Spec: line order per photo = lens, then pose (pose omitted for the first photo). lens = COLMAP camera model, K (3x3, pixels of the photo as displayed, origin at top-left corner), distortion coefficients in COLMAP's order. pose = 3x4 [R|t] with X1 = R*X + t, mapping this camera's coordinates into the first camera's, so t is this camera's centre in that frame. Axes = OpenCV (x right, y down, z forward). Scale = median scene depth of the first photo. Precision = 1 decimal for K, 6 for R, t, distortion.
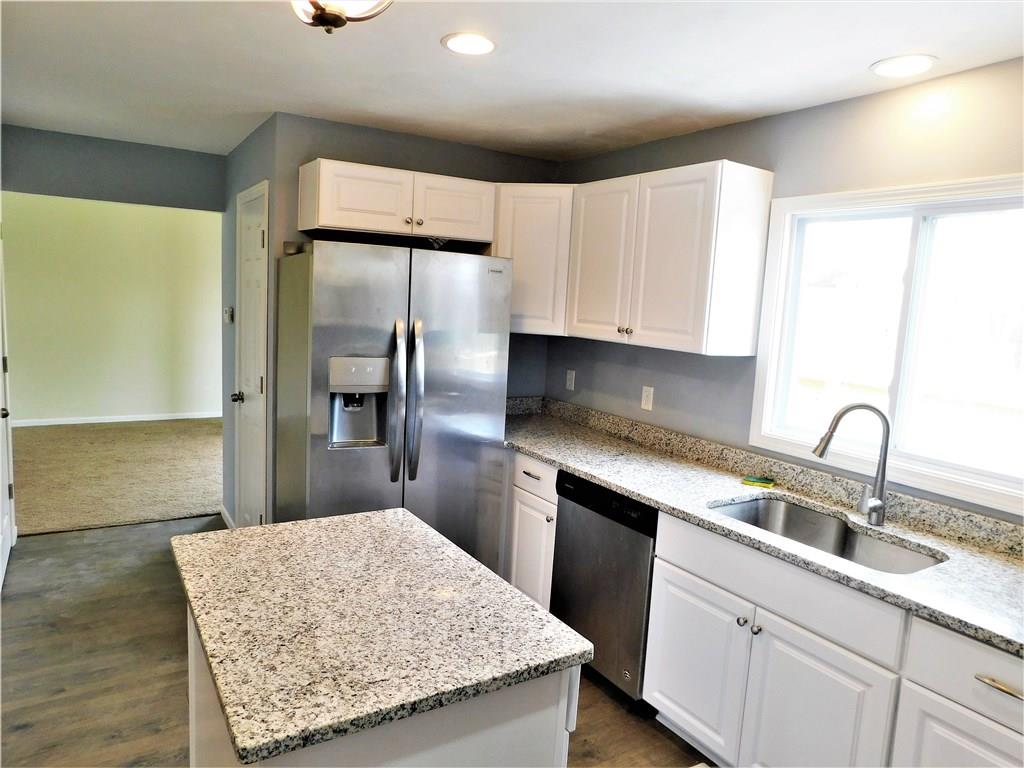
lens RADIAL K [[669.3, 0, 508.7], [0, 669.3, 388.1], [0, 0, 1]] dist [-0.033345, 0.003670]
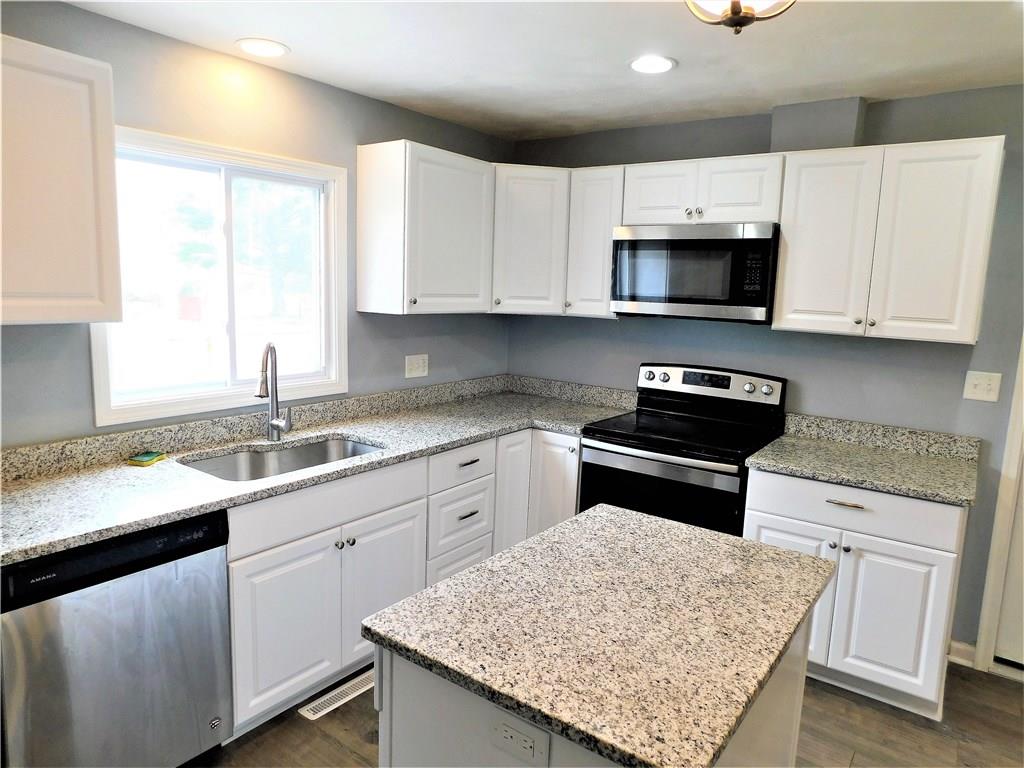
lens RADIAL K [[669.3, 0, 508.7], [0, 669.3, 388.1], [0, 0, 1]] dist [-0.033345, 0.003670]
pose [[-0.356249, -0.213562, 0.909658, -0.808418], [0.070459, 0.964619, 0.254059, -0.194449], [-0.931731, 0.154602, -0.328597, 1.180950]]
